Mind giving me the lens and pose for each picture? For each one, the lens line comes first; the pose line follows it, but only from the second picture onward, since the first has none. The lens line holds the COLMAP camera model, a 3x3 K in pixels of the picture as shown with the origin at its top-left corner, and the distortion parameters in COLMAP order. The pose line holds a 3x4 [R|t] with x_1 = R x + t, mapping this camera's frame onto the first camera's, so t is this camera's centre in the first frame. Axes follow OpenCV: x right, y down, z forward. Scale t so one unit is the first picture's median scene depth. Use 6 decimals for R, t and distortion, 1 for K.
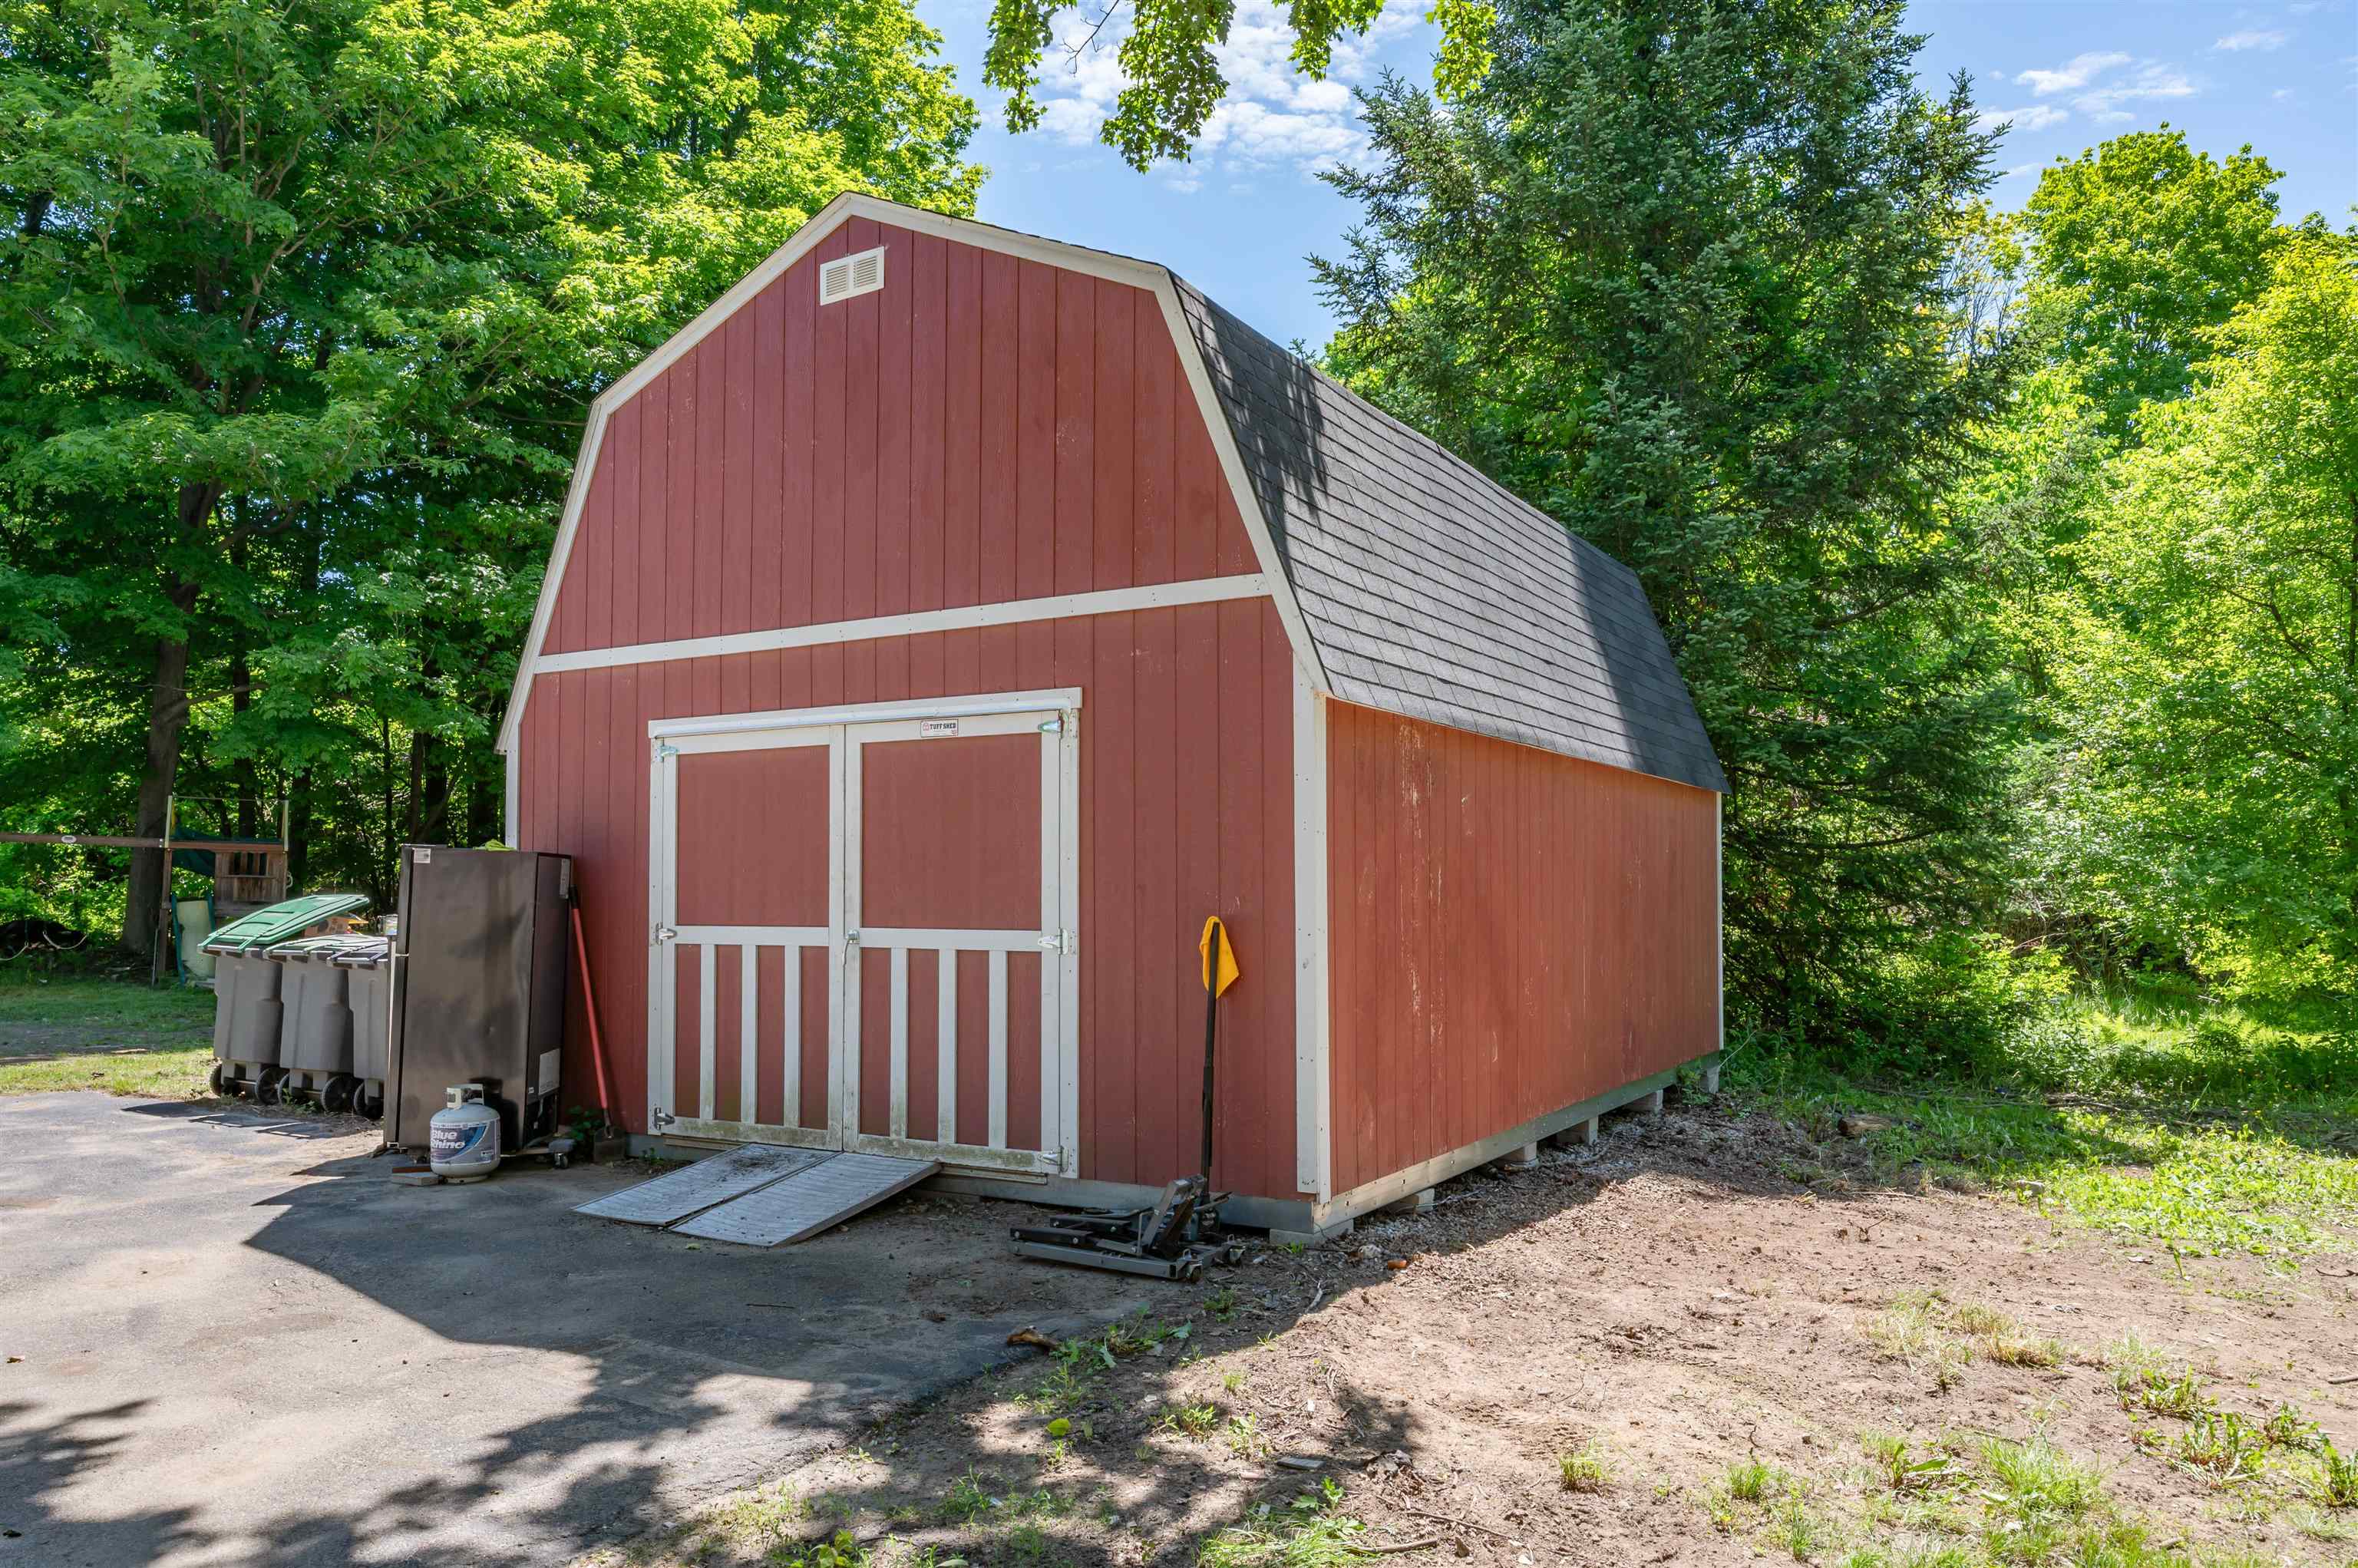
lens RADIAL K [[1620.3, 0, 1178.1], [0, 1620.3, 789.8], [0, 0, 1]] dist [0.000346, 0.000035]
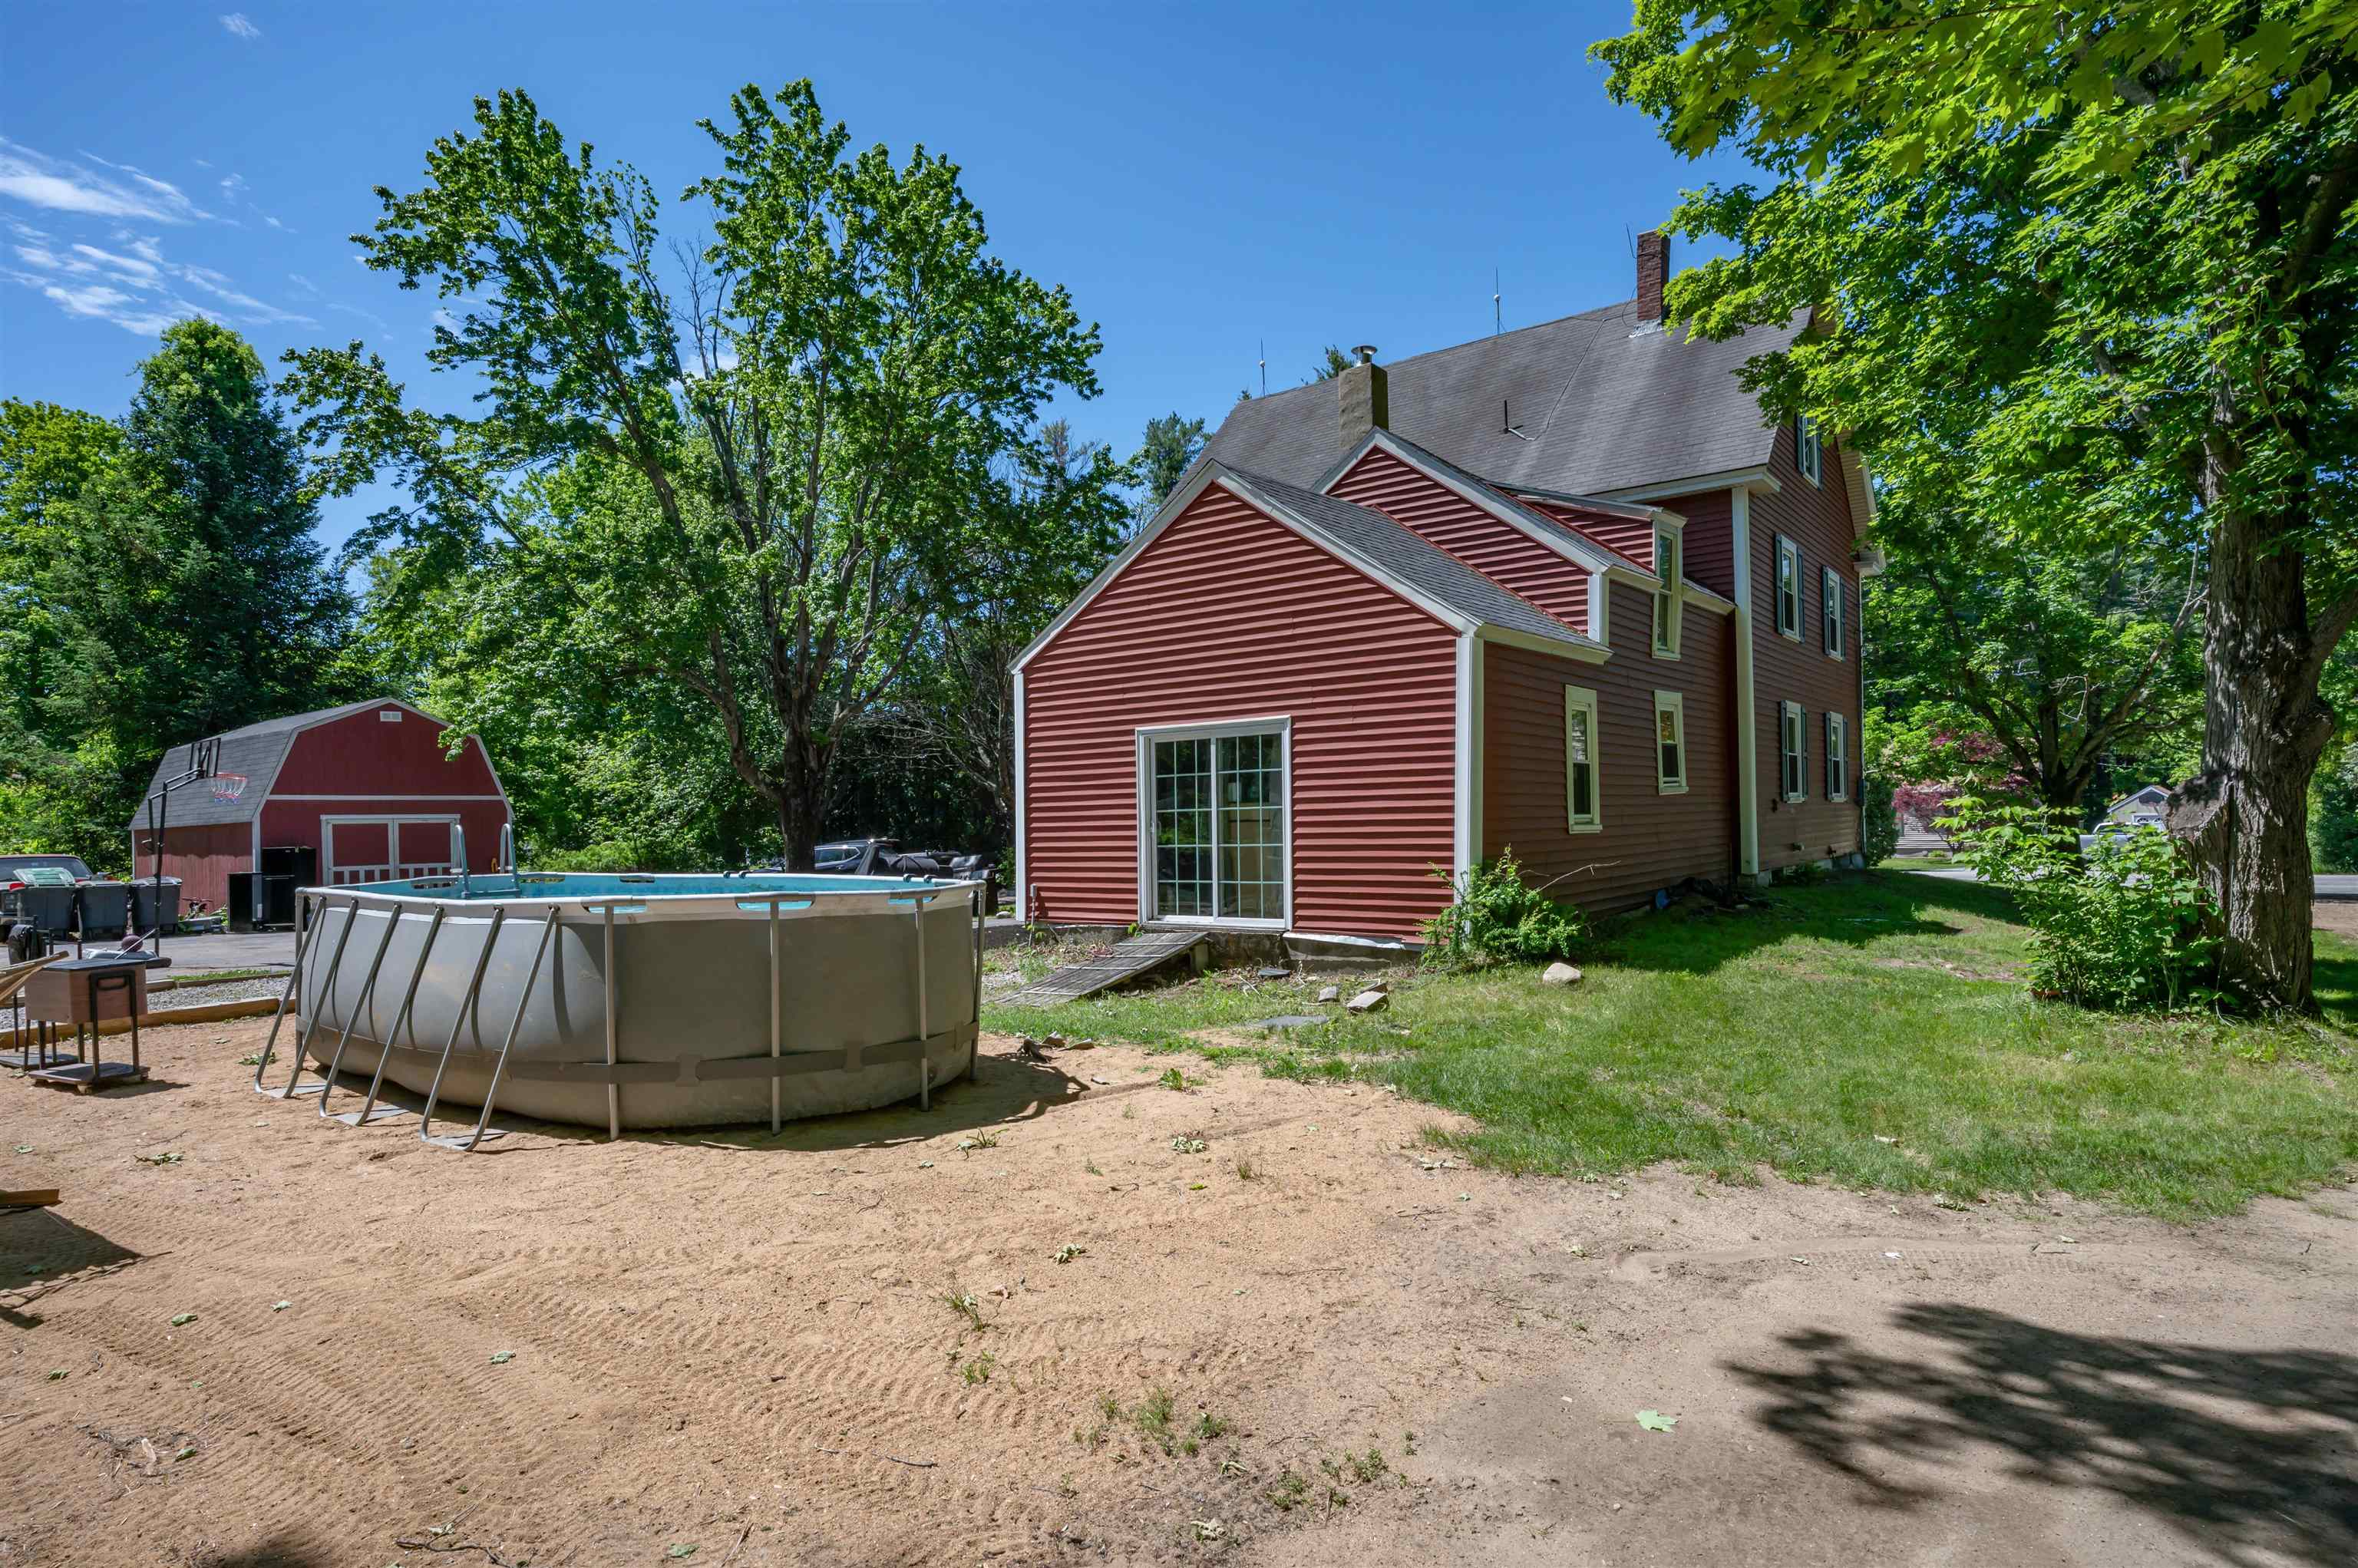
lens RADIAL K [[1296.6, 0, 1178.4], [0, 1296.6, 792.6], [0, 0, 1]] dist [-0.000154, -0.000018]
pose [[0.134003, 0.019698, 0.990785, -3.389762], [-0.044121, 0.998930, -0.013893, -0.155834], [-0.989998, -0.041853, 0.134728, -1.594234]]
